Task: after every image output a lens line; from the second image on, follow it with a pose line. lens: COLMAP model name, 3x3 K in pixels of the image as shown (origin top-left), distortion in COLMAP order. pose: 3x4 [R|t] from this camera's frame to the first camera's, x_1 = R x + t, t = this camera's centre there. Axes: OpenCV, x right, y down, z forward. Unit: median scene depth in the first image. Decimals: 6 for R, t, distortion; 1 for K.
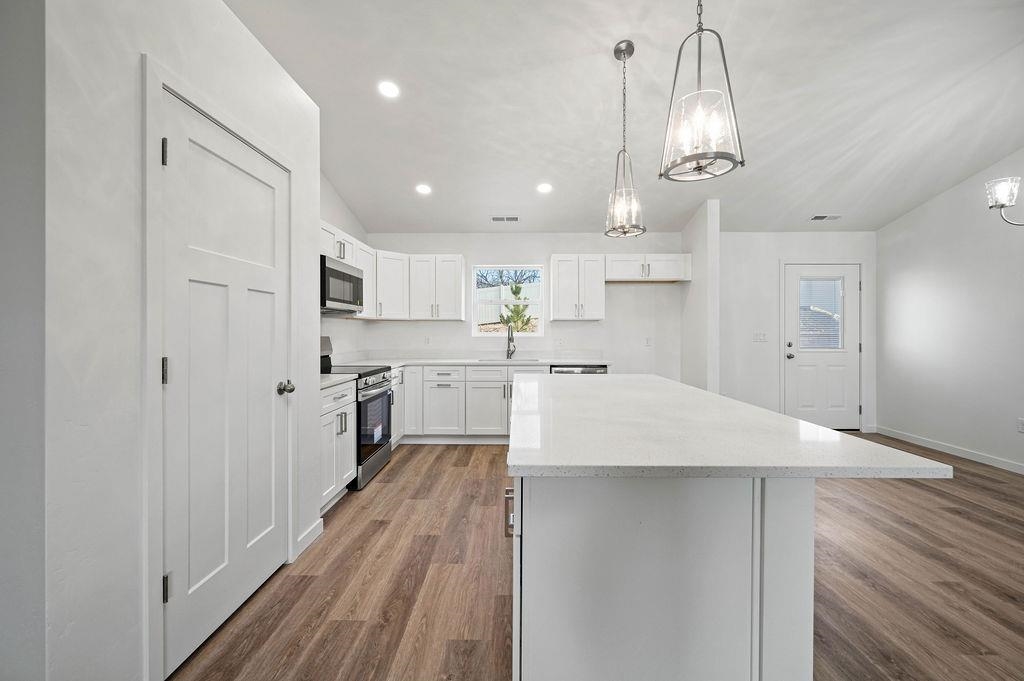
lens RADIAL K [[410.3, 0, 518.8], [0, 410.3, 333.1], [0, 0, 1]] dist [0.001365, 0.000125]
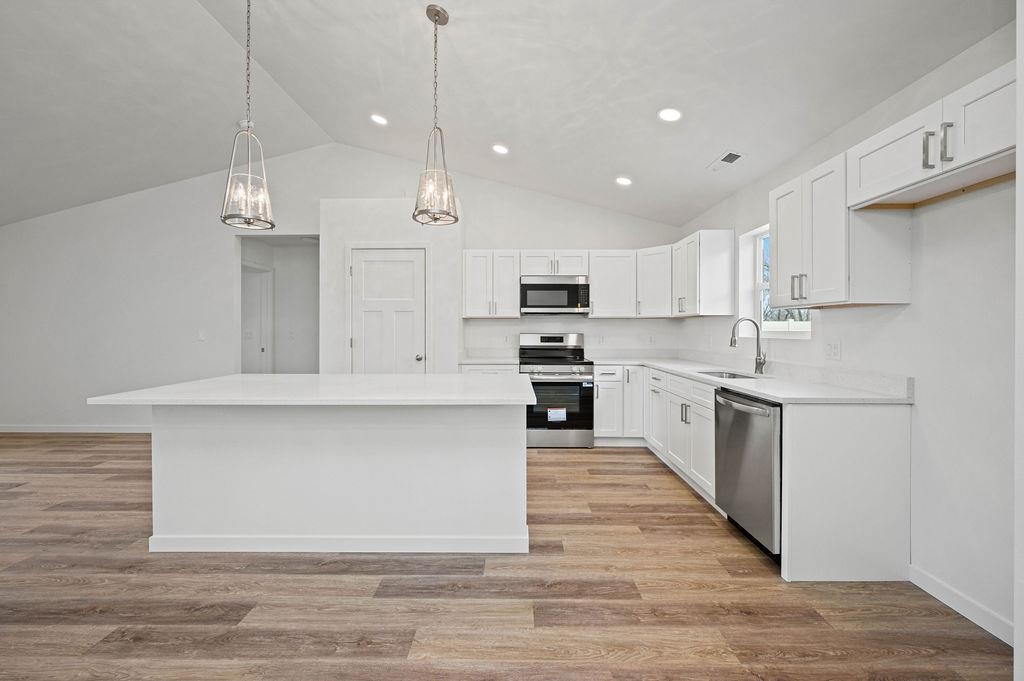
lens RADIAL K [[408.5, 0, 509.3], [0, 408.5, 326.6], [0, 0, 1]] dist [-0.002415, -0.000078]
pose [[-0.004354, -0.001768, -0.999989, 0.769796], [-0.003524, 0.999992, -0.001753, -0.009628], [0.999984, 0.003516, -0.004360, 0.776446]]
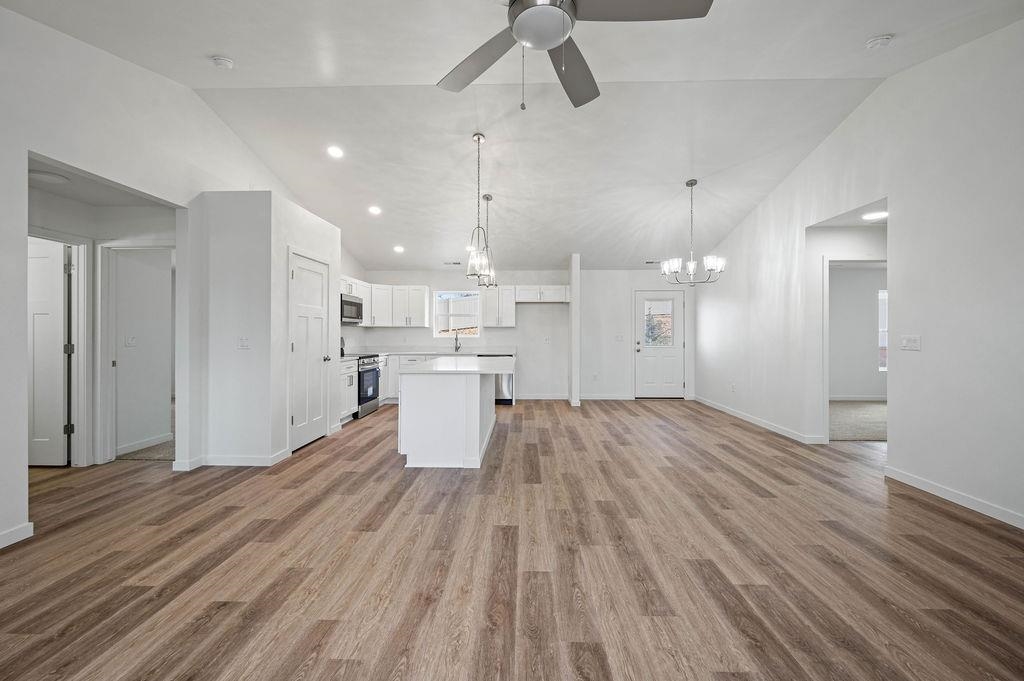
lens RADIAL K [[410.3, 0, 518.8], [0, 410.3, 333.1], [0, 0, 1]] dist [0.001365, 0.000125]
pose [[0.999898, -0.000134, -0.014267, 0.296436], [0.000043, 0.999980, -0.006374, 0.001943], [0.014268, 0.006372, 0.999878, -0.702158]]
